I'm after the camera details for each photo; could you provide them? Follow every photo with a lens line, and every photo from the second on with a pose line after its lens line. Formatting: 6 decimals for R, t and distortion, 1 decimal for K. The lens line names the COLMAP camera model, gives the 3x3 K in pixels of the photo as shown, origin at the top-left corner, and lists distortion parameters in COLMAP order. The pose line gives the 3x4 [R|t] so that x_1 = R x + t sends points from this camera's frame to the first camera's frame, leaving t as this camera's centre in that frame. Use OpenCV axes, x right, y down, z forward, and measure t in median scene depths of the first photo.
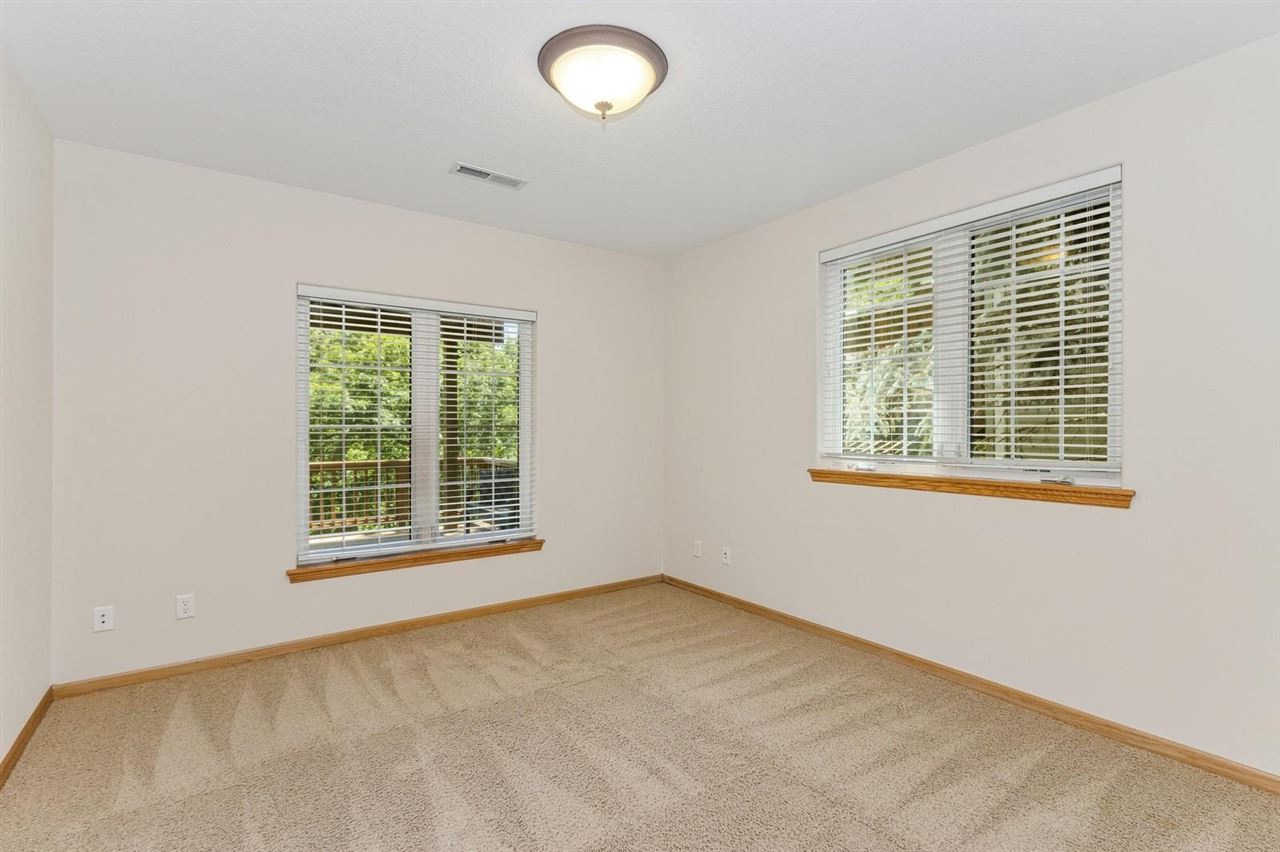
lens RADIAL K [[595.1, 0, 640.0], [0, 595.1, 426.0], [0, 0, 1]] dist [0.003863, 0.000239]
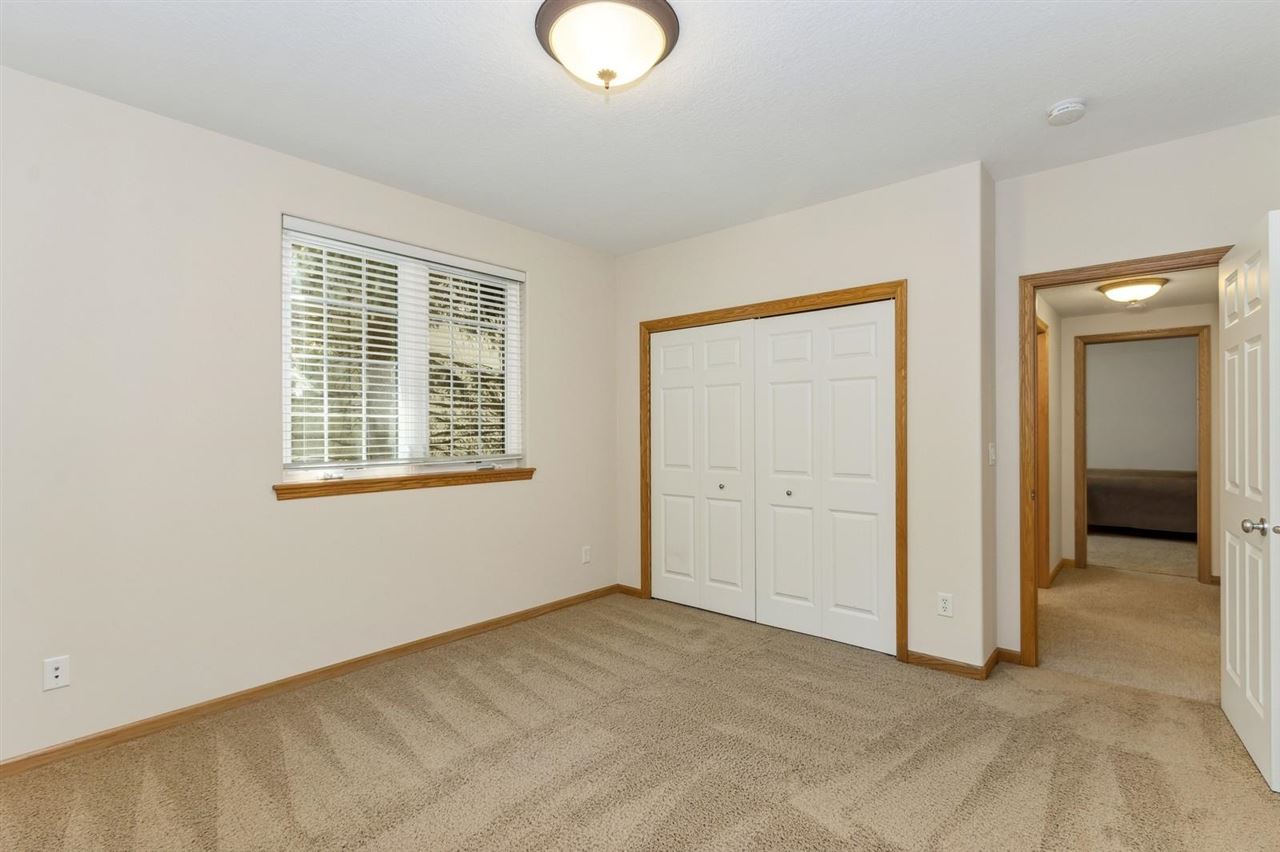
lens RADIAL K [[595.1, 0, 640.0], [0, 595.1, 426.0], [0, 0, 1]] dist [0.003863, 0.000239]
pose [[-0.234651, 0.006101, 0.972060, -0.707692], [0.002259, 0.999981, -0.005731, -0.001359], [-0.972077, 0.000851, -0.234661, 0.858664]]
